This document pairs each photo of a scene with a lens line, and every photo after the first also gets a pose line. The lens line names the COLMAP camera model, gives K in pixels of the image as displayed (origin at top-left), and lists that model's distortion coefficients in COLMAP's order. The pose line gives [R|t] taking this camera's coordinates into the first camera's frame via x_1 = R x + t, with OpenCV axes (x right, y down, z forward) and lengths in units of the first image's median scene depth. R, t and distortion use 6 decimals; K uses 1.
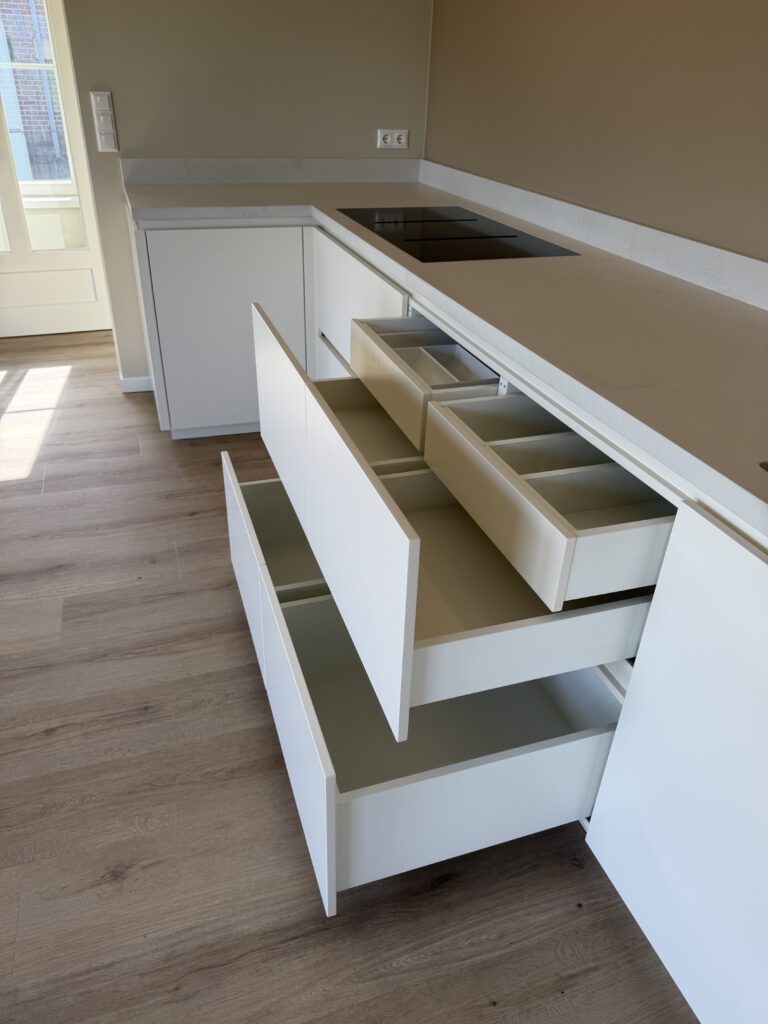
lens RADIAL K [[725.8, 0, 386.7], [0, 725.8, 516.8], [0, 0, 1]] dist [-0.002905, -0.008490]
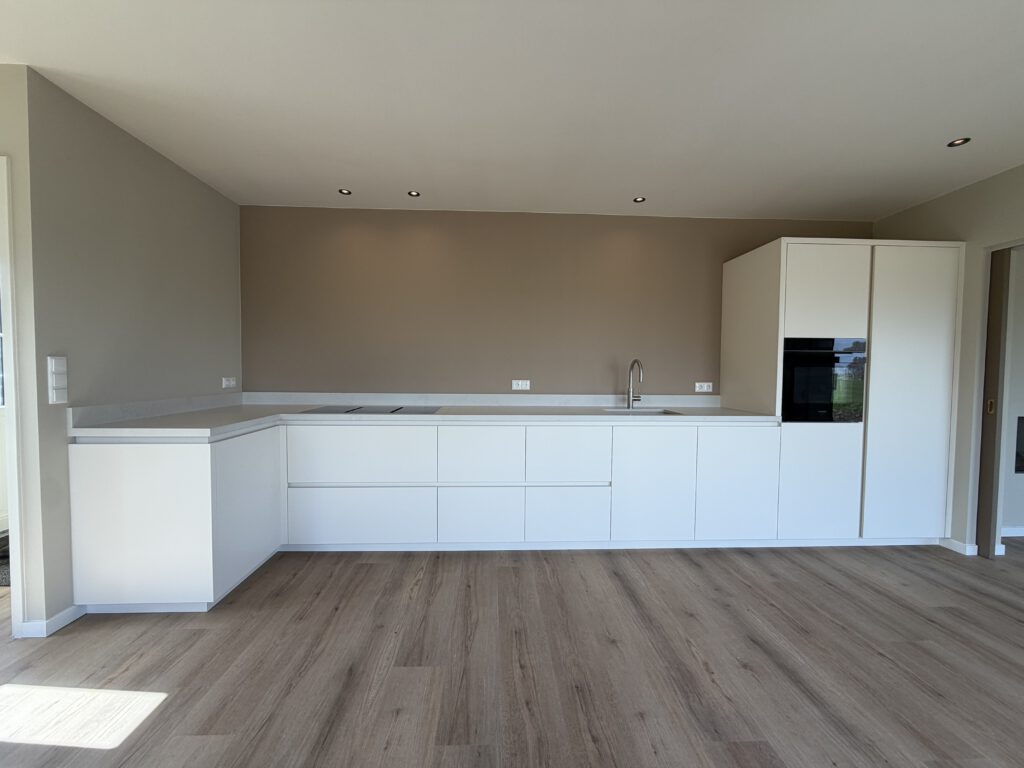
lens RADIAL K [[403.5, 0, 507.2], [0, 403.5, 384.4], [0, 0, 1]] dist [0.001321, 0.000303]
pose [[0.281138, -0.067952, 0.957259, -1.306503], [0.498137, 0.862918, -0.085043, -0.217229], [-0.820257, 0.500755, 0.276448, 0.403390]]
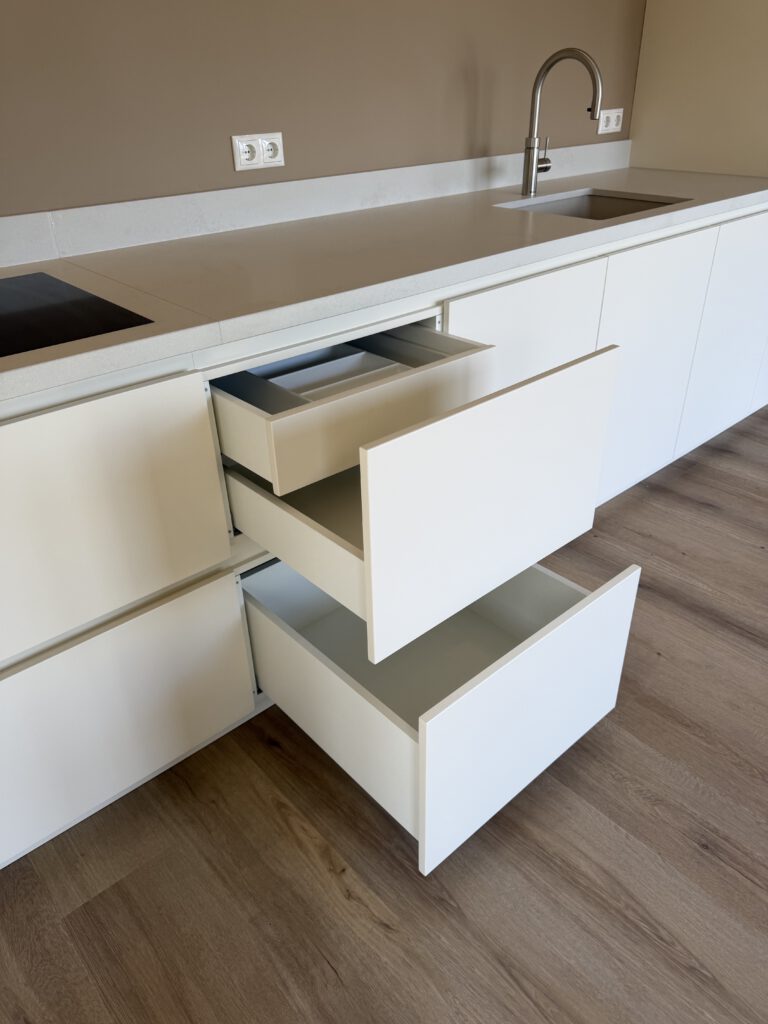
lens RADIAL K [[725.8, 0, 386.7], [0, 725.8, 516.8], [0, 0, 1]] dist [-0.002905, -0.008490]
pose [[-0.393629, -0.503385, 0.769194, -0.613899], [0.481921, 0.599546, 0.638981, -0.599582], [-0.782821, 0.622212, 0.006593, 1.043366]]
